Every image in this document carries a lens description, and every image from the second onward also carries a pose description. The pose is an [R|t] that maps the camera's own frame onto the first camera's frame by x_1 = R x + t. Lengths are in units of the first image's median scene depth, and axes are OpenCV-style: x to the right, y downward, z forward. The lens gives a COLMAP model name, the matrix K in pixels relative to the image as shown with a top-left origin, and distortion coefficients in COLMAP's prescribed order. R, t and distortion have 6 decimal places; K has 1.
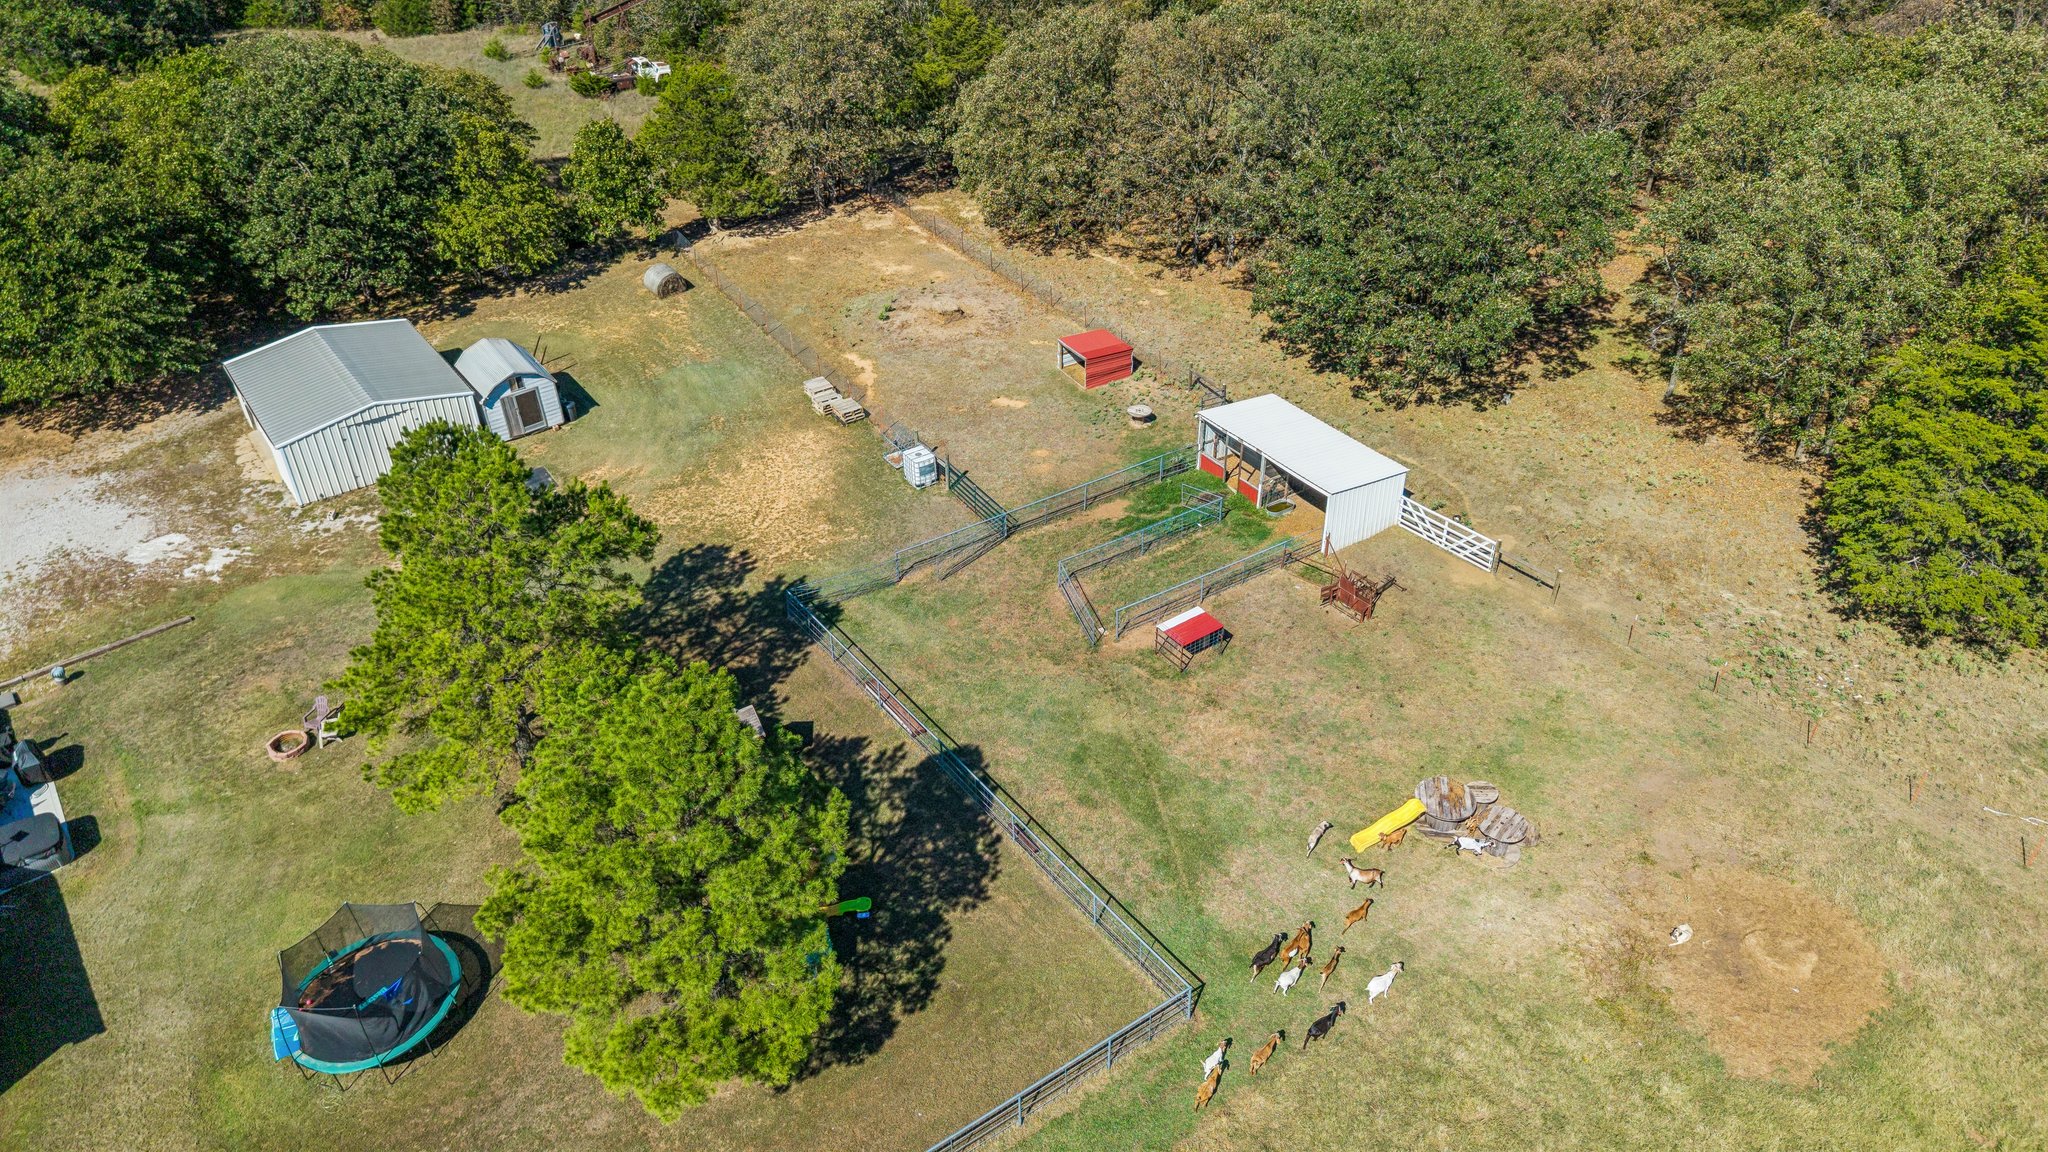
lens RADIAL K [[1405.7, 0, 1024.0], [0, 1405.7, 576.0], [0, 0, 1]] dist [0.021371, -0.053397]
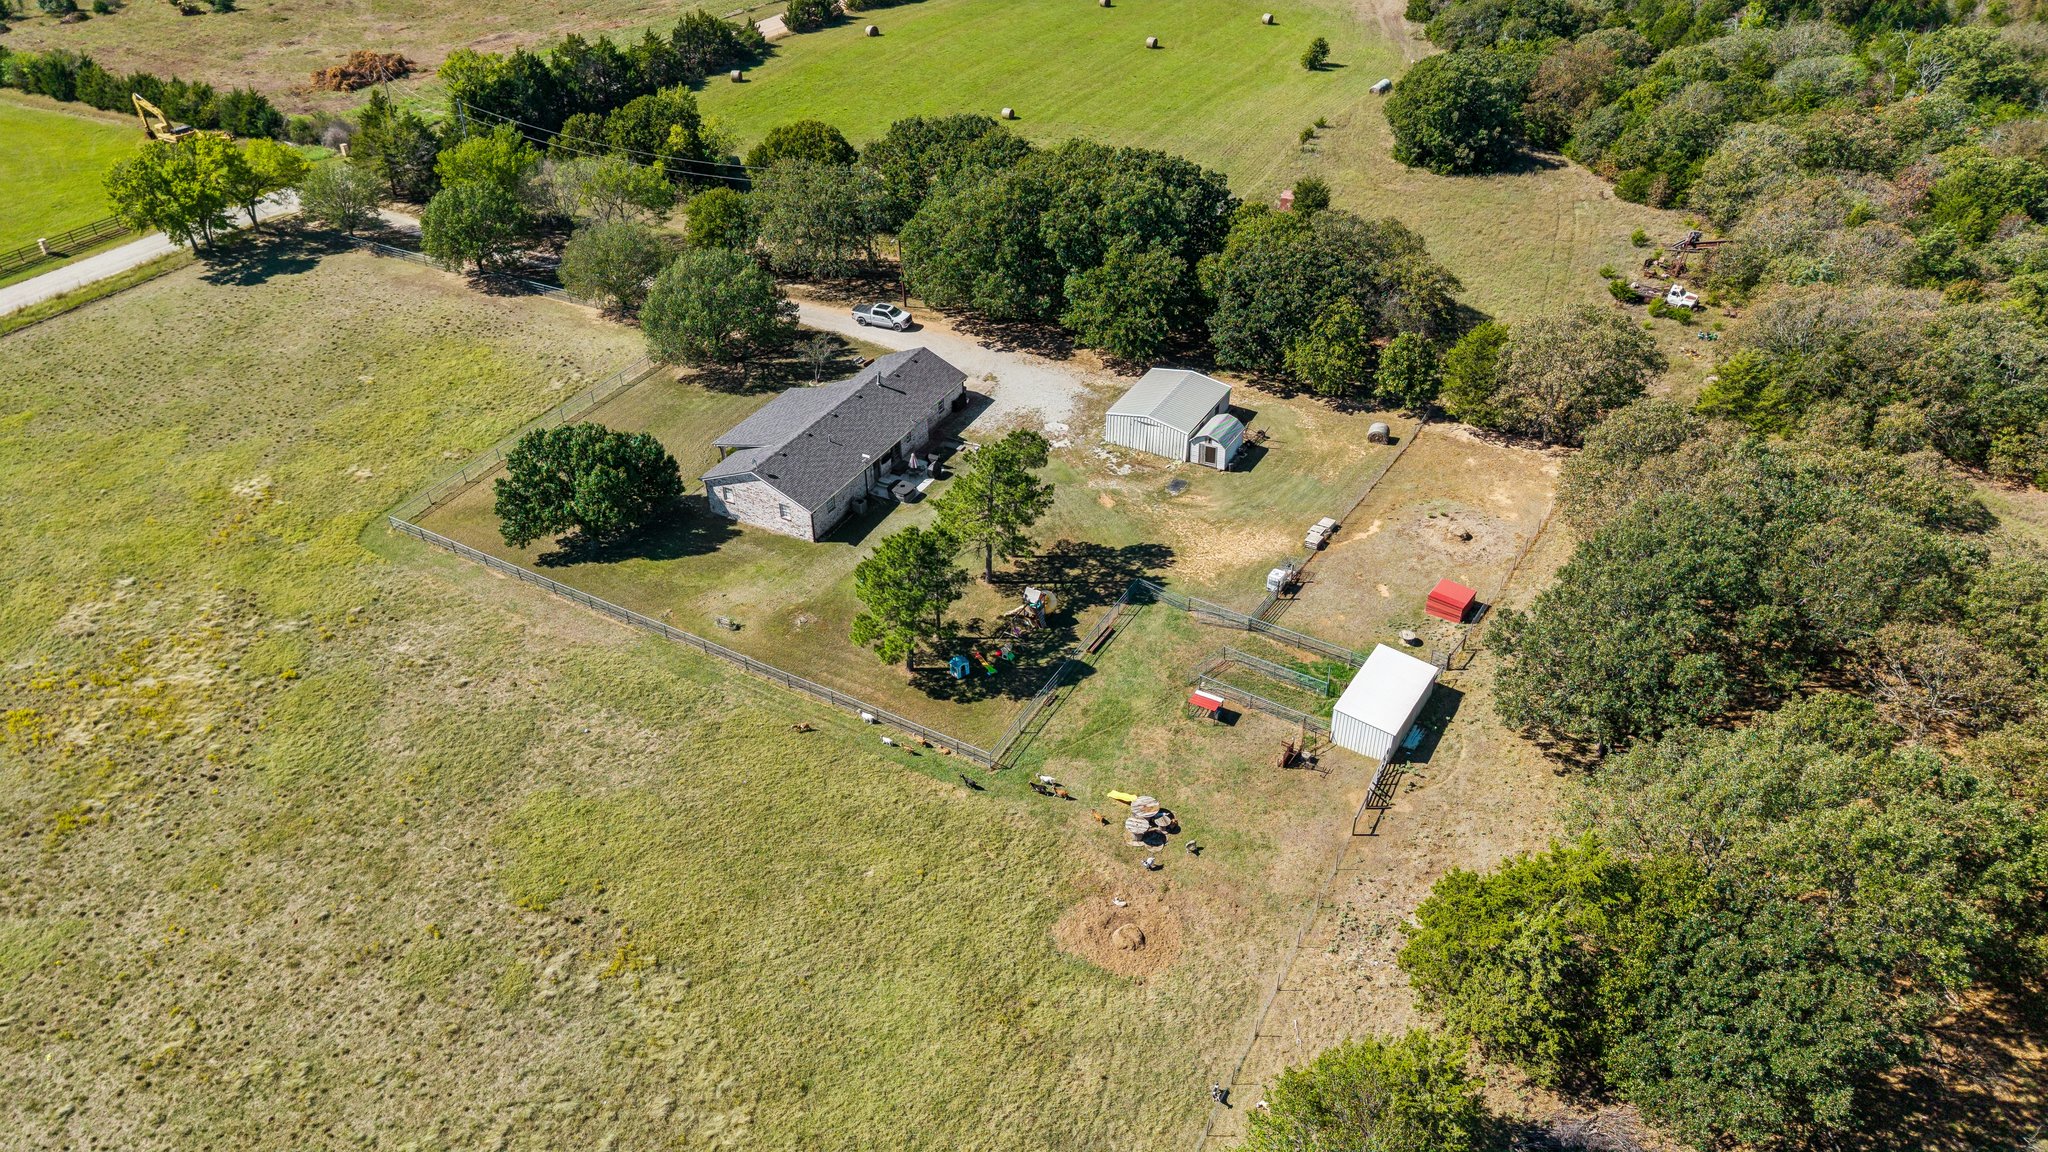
lens RADIAL K [[1405.7, 0, 1024.0], [0, 1405.7, 576.0], [0, 0, 1]] dist [0.021371, -0.053397]
pose [[0.393398, 0.540216, -0.743912, 1.116766], [-0.498827, 0.805117, 0.320870, -0.490045], [0.772275, 0.244854, 0.586206, -0.317146]]
